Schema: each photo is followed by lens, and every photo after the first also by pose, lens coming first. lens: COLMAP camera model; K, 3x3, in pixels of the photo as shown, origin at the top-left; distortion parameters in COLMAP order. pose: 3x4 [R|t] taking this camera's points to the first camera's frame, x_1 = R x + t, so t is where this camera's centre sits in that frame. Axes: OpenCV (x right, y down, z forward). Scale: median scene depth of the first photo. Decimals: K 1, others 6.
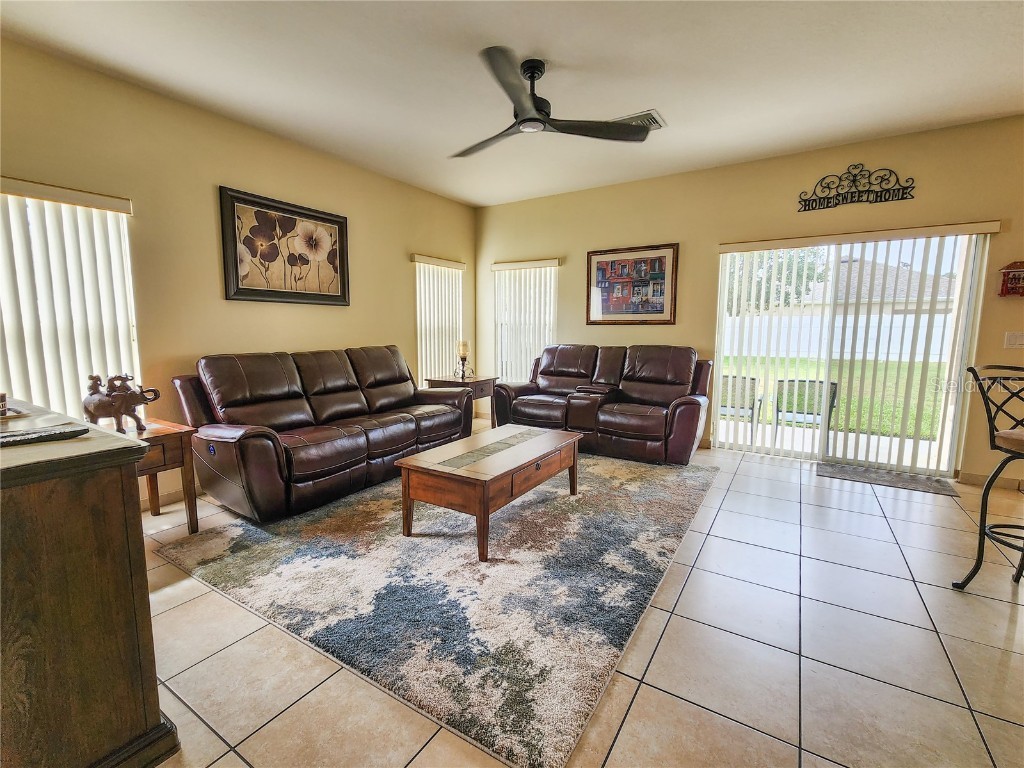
lens RADIAL K [[464.1, 0, 503.8], [0, 464.1, 382.0], [0, 0, 1]] dist [0.001655, -0.000115]
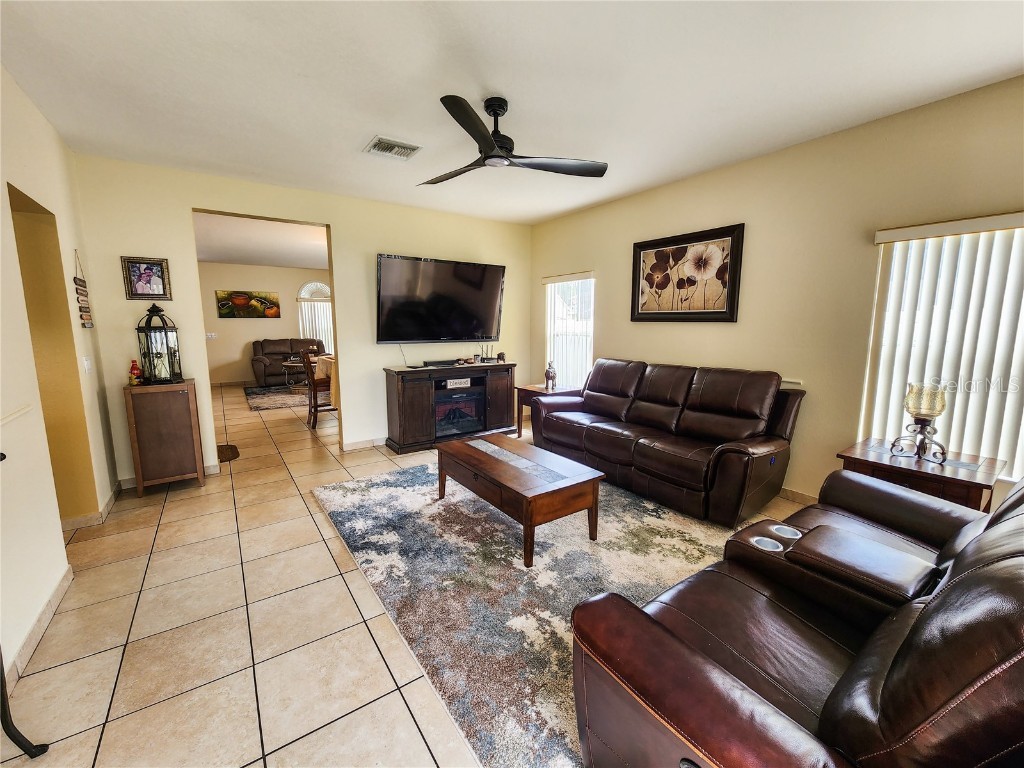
lens RADIAL K [[423.5, 0, 505.1], [0, 423.5, 385.6], [0, 0, 1]] dist [0.001662, -0.000127]
pose [[-0.397191, 0.141622, -0.906743, 0.720381], [-0.101915, 0.975104, 0.196942, -0.187122], [0.912059, 0.170634, -0.372869, 1.075748]]
